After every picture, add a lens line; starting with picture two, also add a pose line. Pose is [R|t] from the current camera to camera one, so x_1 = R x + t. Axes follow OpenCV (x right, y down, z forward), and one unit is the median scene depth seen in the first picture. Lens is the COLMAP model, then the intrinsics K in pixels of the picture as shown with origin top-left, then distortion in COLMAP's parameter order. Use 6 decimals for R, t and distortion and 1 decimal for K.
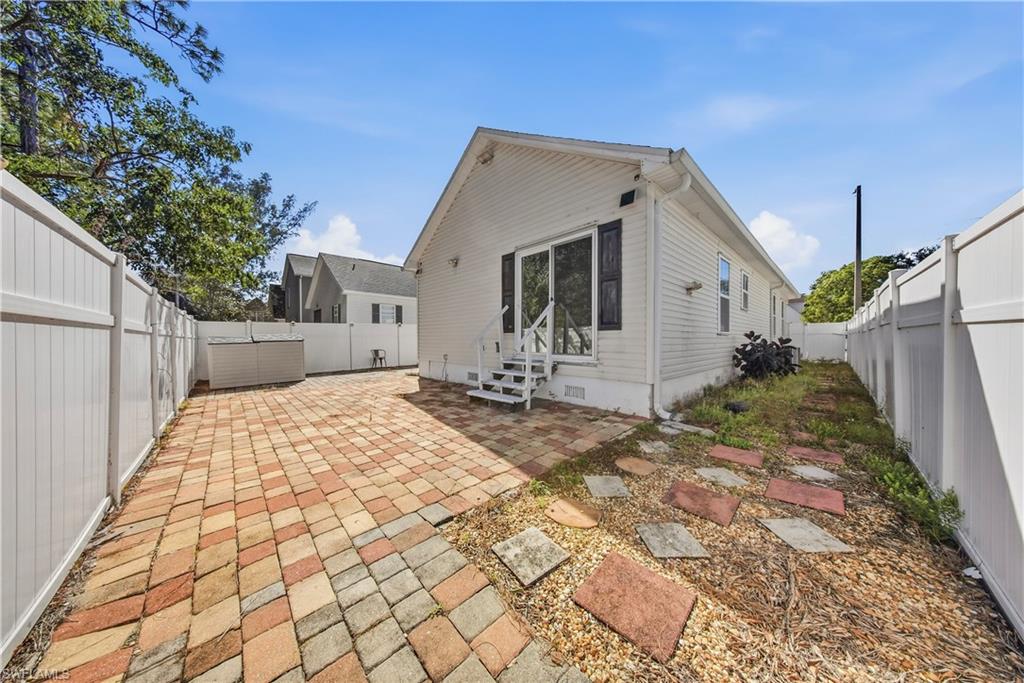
lens RADIAL K [[306.2, 0, 513.8], [0, 306.2, 340.9], [0, 0, 1]] dist [-0.004316, -0.000267]
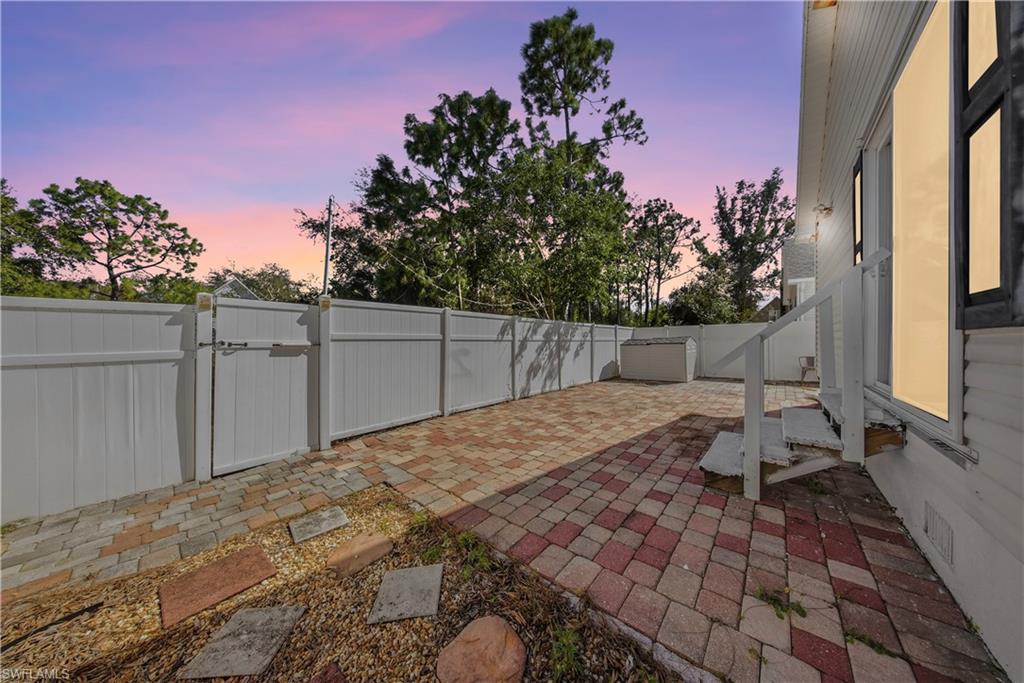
lens RADIAL K [[306.2, 0, 515.1], [0, 306.2, 340.4], [0, 0, 1]] dist [-0.004316, -0.000267]
pose [[0.101984, 0.007633, -0.994757, 0.716348], [-0.007775, 0.999946, 0.006875, -0.036464], [0.994756, 0.007033, 0.102038, 0.868556]]
